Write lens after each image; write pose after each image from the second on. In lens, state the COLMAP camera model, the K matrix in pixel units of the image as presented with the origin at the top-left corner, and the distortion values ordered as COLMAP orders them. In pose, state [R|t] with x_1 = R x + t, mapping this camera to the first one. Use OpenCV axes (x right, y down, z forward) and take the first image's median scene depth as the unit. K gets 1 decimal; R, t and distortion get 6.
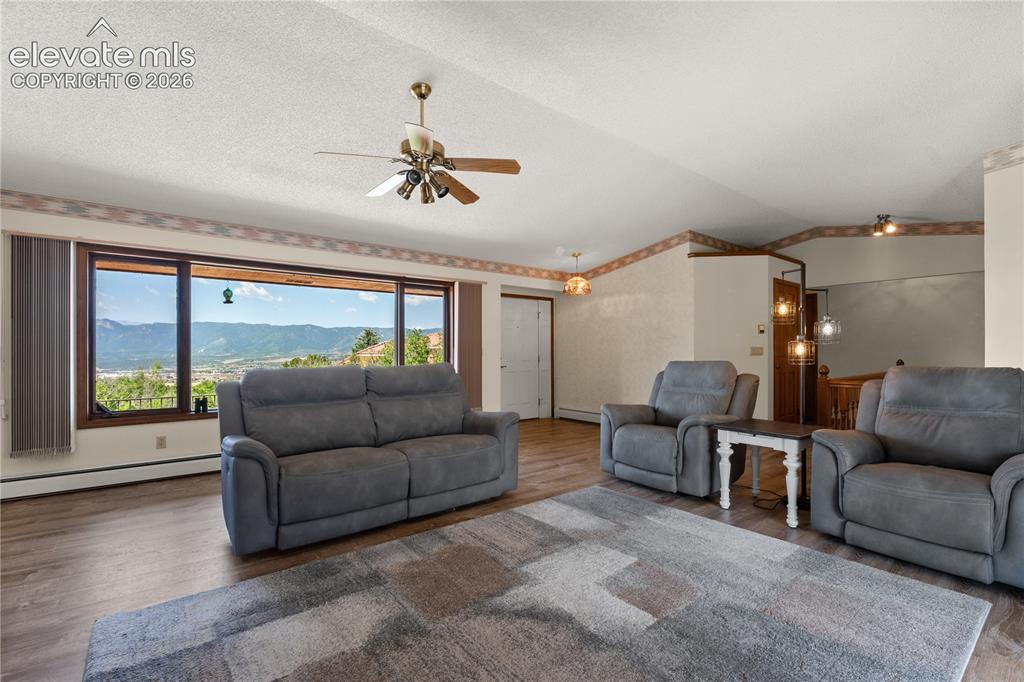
lens RADIAL K [[463.0, 0, 513.4], [0, 463.0, 342.7], [0, 0, 1]] dist [-0.010195, -0.000148]
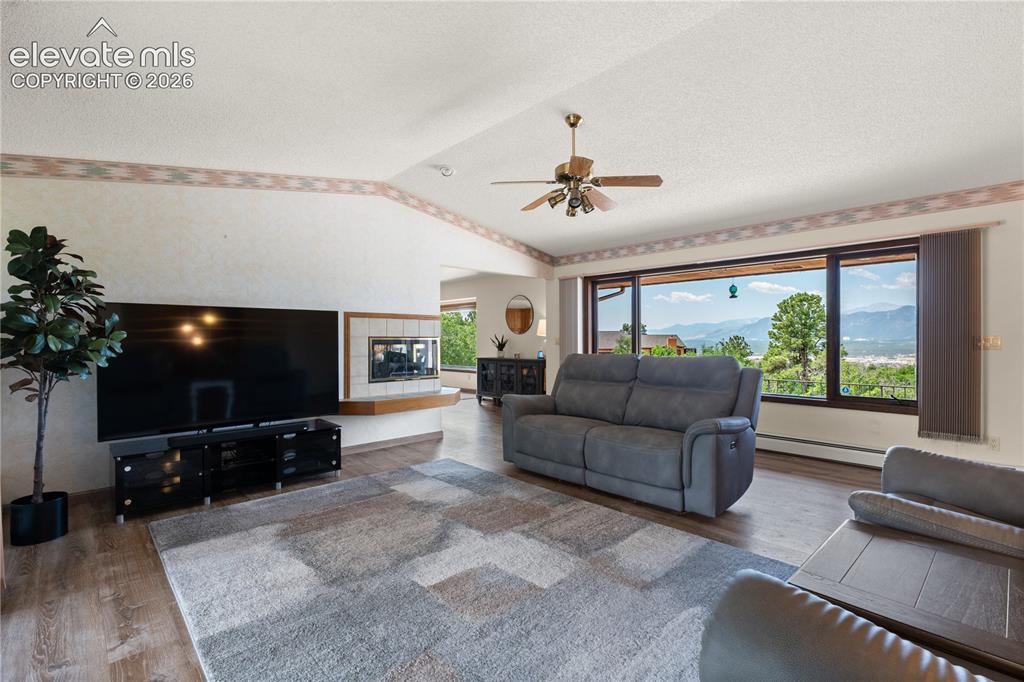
lens RADIAL K [[463.0, 0, 513.4], [0, 463.0, 342.7], [0, 0, 1]] dist [-0.010195, -0.000148]
pose [[0.094082, 0.010927, -0.995505, 0.911931], [0.017990, 0.999758, 0.012674, 0.000451], [0.995402, -0.019102, 0.093862, 0.710798]]
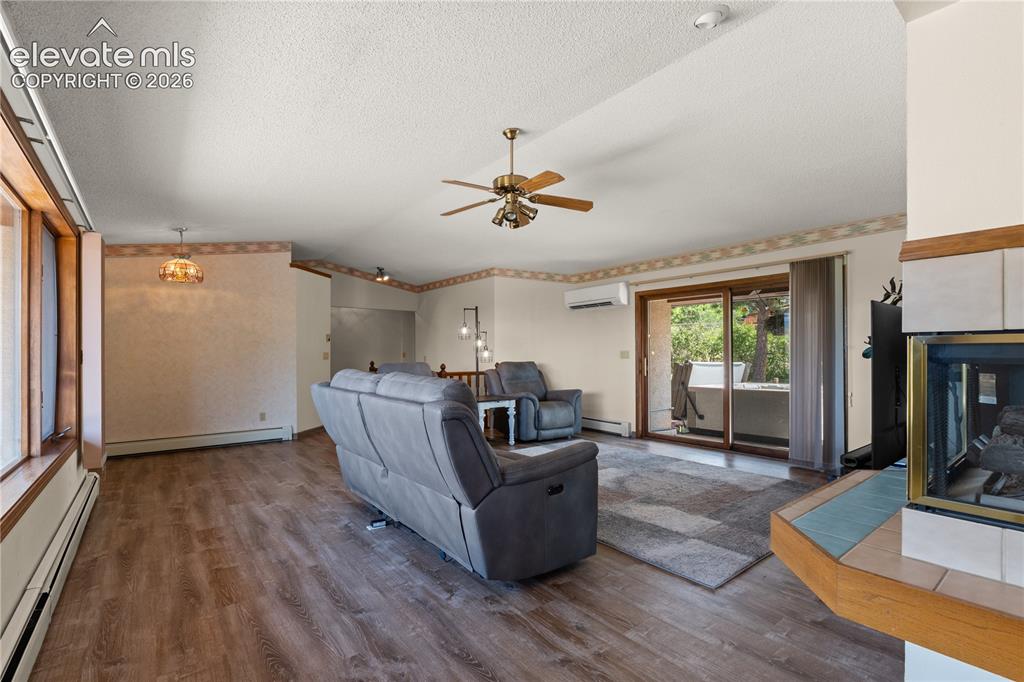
lens RADIAL K [[463.0, 0, 513.4], [0, 463.0, 342.7], [0, 0, 1]] dist [-0.010195, -0.000148]
pose [[0.003474, 0.025350, 0.999673, -1.336819], [-0.016085, 0.999551, -0.025291, 0.014134], [-0.999865, -0.015992, 0.003880, 0.961573]]
